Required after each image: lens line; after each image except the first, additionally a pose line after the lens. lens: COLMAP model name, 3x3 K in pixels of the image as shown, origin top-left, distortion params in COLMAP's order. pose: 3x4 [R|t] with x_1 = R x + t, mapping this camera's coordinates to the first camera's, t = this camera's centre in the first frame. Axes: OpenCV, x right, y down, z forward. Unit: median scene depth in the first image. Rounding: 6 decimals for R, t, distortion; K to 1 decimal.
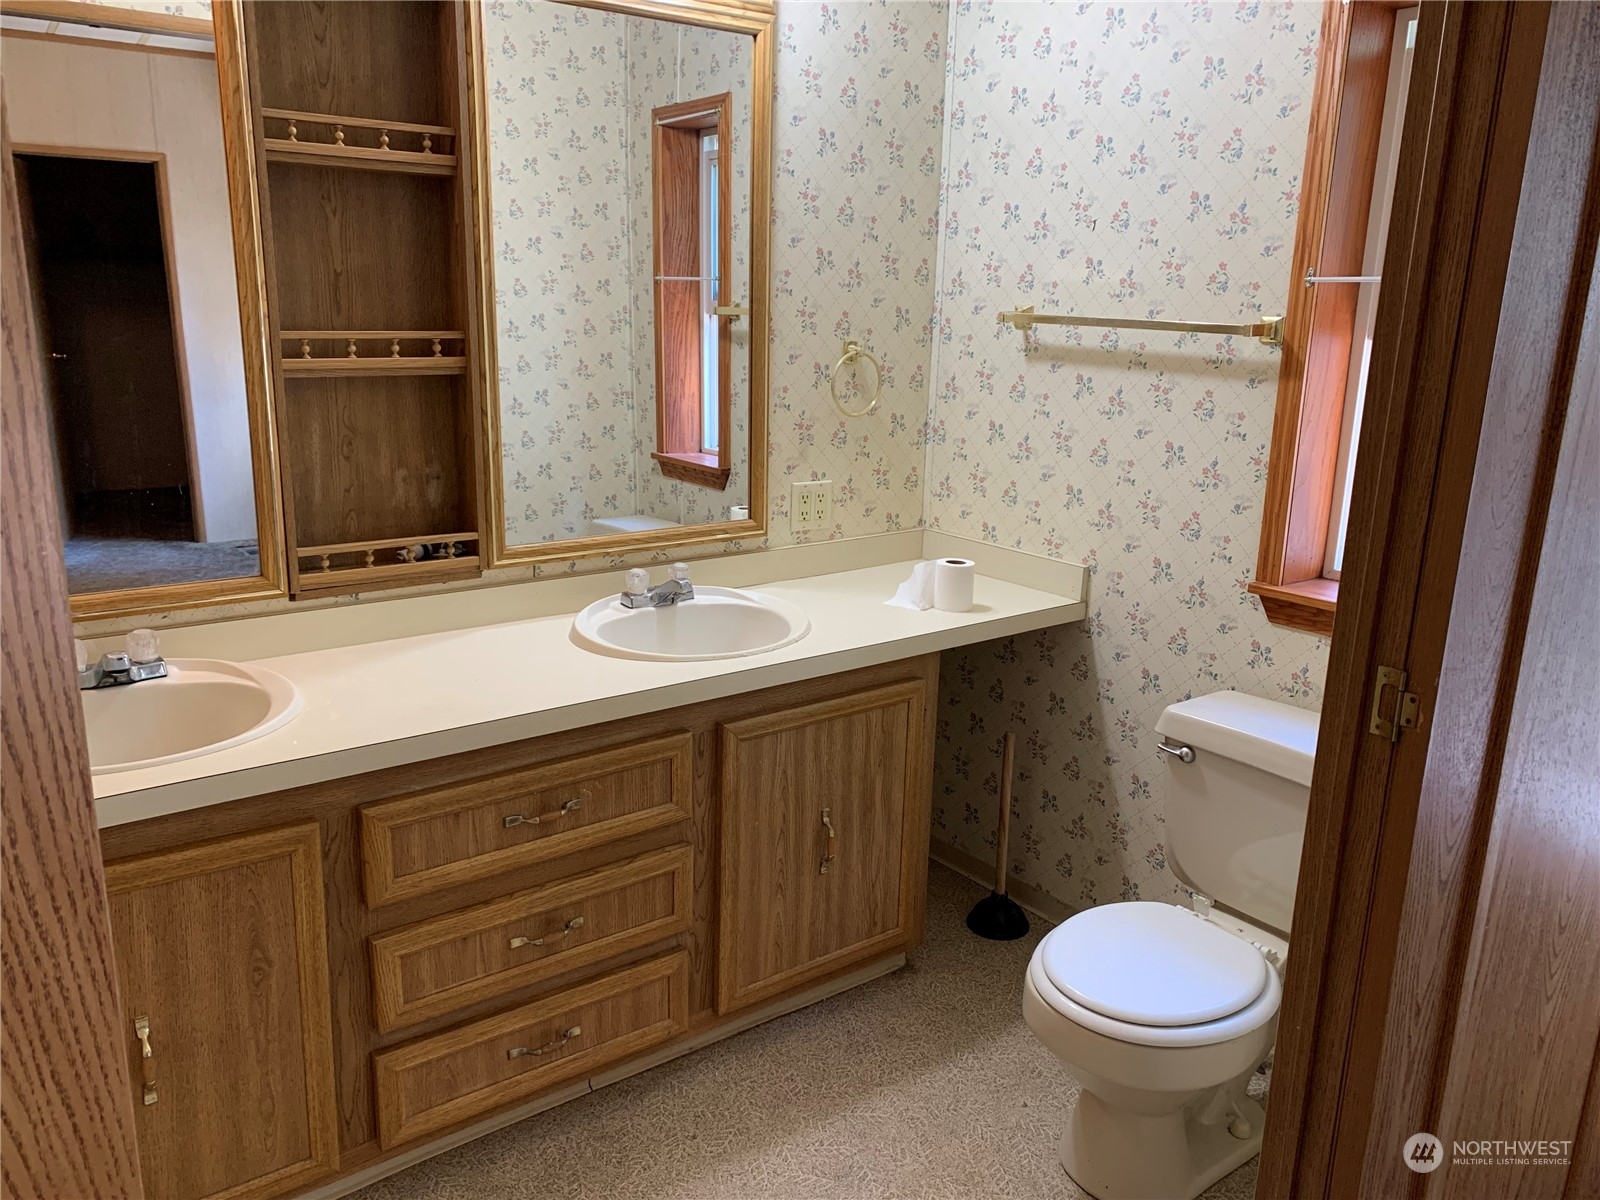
lens RADIAL K [[1240.0, 0, 797.8], [0, 1240.0, 588.9], [0, 0, 1]] dist [0.068034, -0.080482]
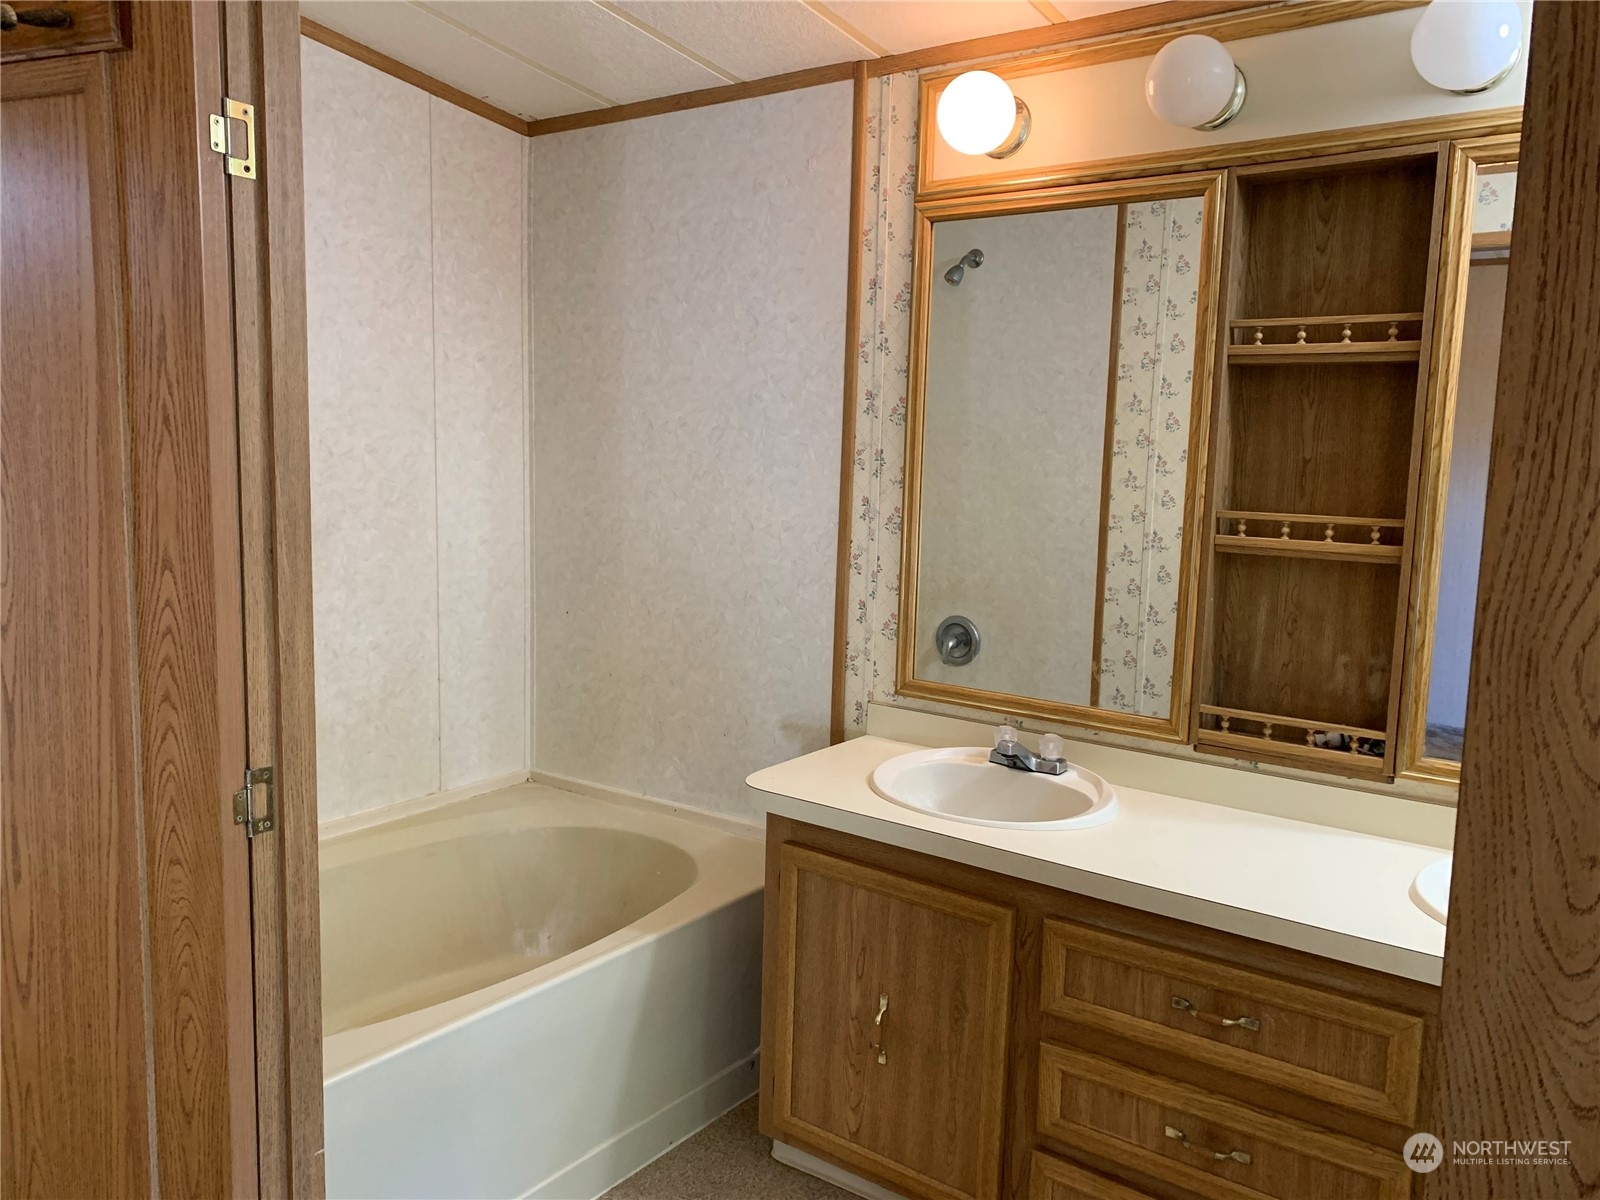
lens RADIAL K [[1240.0, 0, 797.8], [0, 1240.0, 588.9], [0, 0, 1]] dist [0.068034, -0.080482]
pose [[0.286458, 0.100823, -0.952773, 0.534510], [-0.242324, 0.969739, 0.029762, -0.077694], [0.926942, 0.222354, 0.302221, 0.320735]]
